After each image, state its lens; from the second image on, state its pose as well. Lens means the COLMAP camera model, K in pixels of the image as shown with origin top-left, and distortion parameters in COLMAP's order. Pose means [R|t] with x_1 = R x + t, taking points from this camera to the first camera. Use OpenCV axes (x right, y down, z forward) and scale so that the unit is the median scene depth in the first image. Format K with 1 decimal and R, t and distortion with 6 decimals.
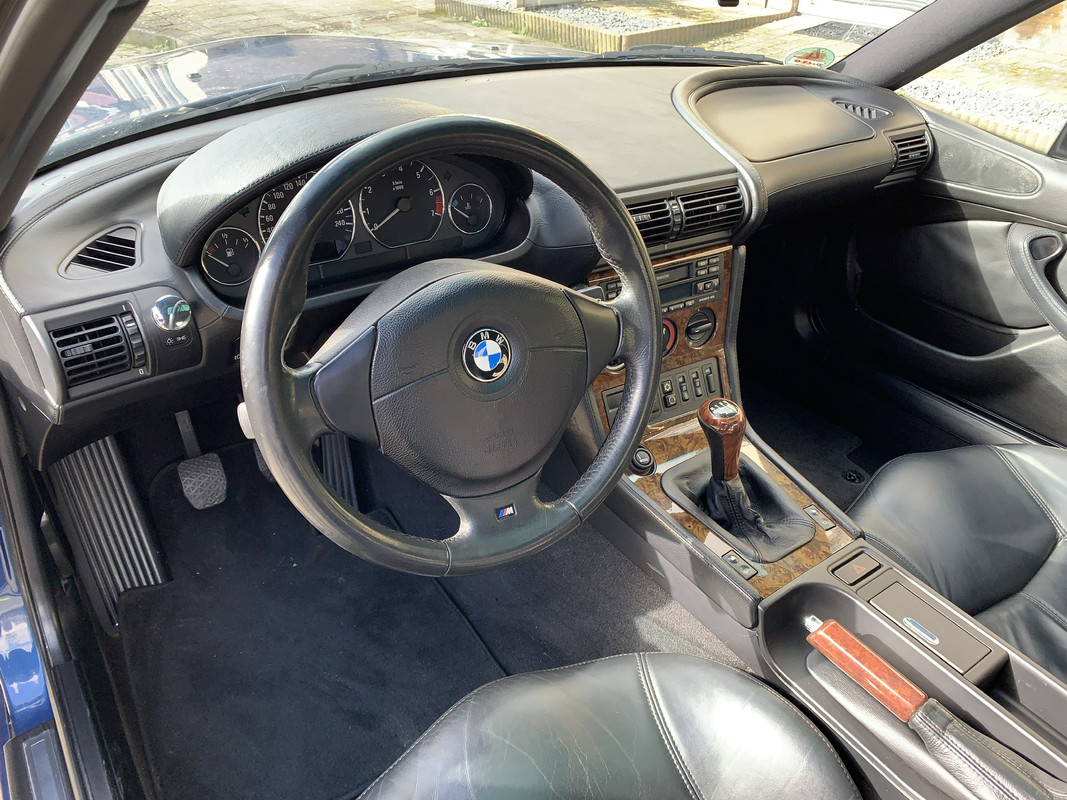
lens RADIAL K [[811.2, 0, 532.0], [0, 811.2, 400.9], [0, 0, 1]] dist [-0.015631, 0.001064]
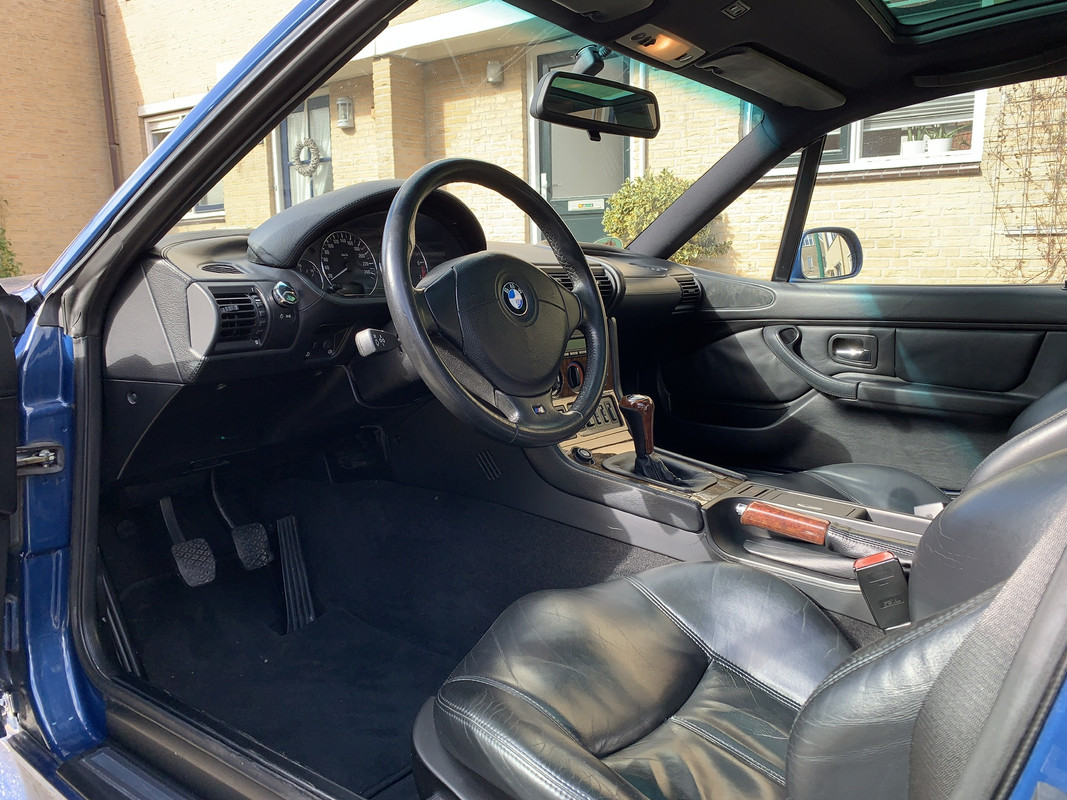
lens RADIAL K [[811.2, 0, 535.2], [0, 811.2, 398.2], [0, 0, 1]] dist [-0.015631, 0.001064]
pose [[0.947864, -0.085159, 0.307085, -0.265119], [0.199429, 0.910127, -0.363177, 0.354188], [-0.248558, 0.405484, 0.879660, -0.141633]]
